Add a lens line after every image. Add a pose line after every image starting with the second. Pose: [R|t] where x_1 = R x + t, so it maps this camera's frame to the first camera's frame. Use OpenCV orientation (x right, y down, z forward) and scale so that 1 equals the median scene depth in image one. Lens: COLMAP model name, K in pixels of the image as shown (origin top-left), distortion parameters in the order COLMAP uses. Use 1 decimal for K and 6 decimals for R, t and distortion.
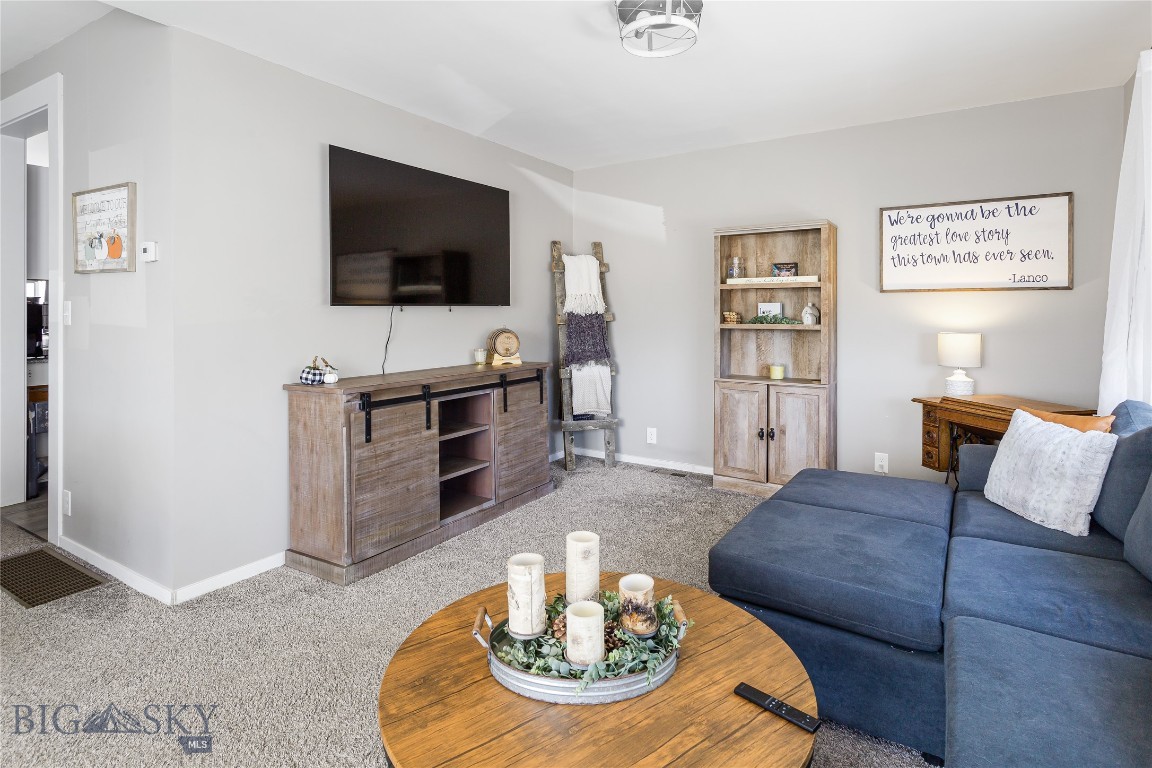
lens RADIAL K [[568.9, 0, 575.6], [0, 568.9, 335.7], [0, 0, 1]] dist [0.003873, 0.001563]
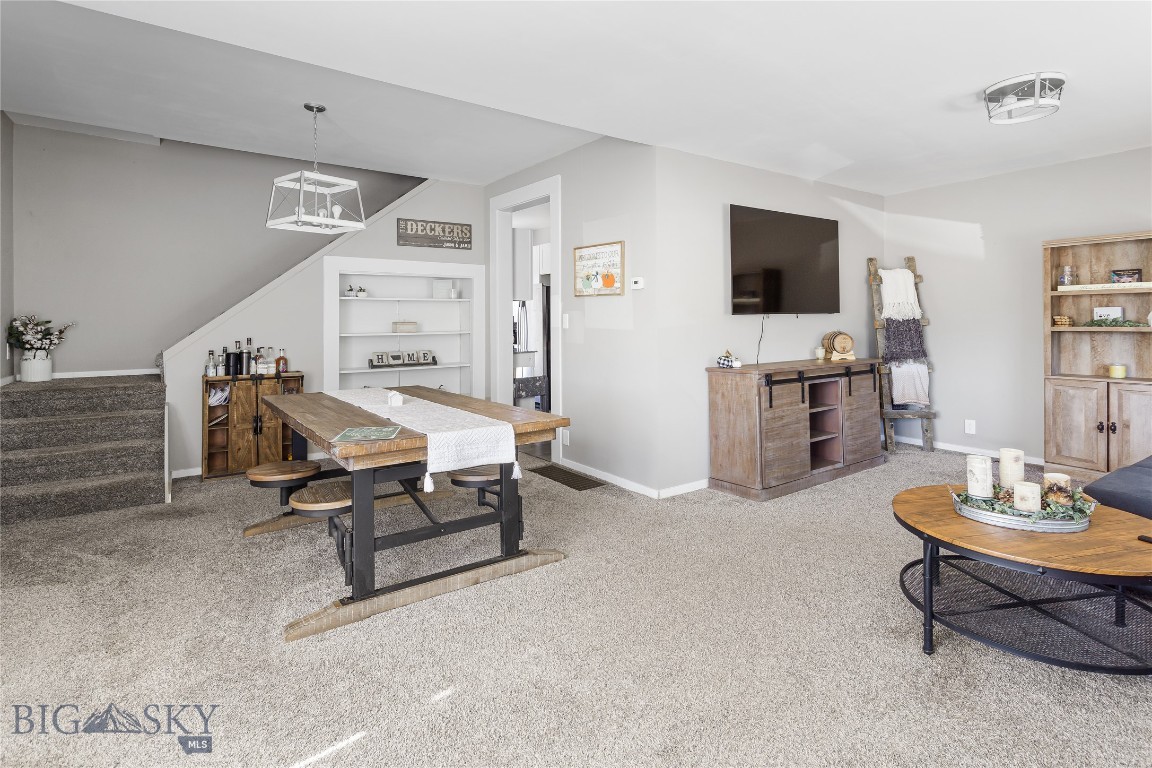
lens RADIAL K [[568.9, 0, 575.6], [0, 568.9, 335.7], [0, 0, 1]] dist [0.003873, 0.001563]
pose [[0.932234, 0.001525, -0.361852, -0.218597], [-0.006217, 0.999911, -0.011803, 0.016138], [0.361802, 0.013252, 0.932161, -0.393908]]
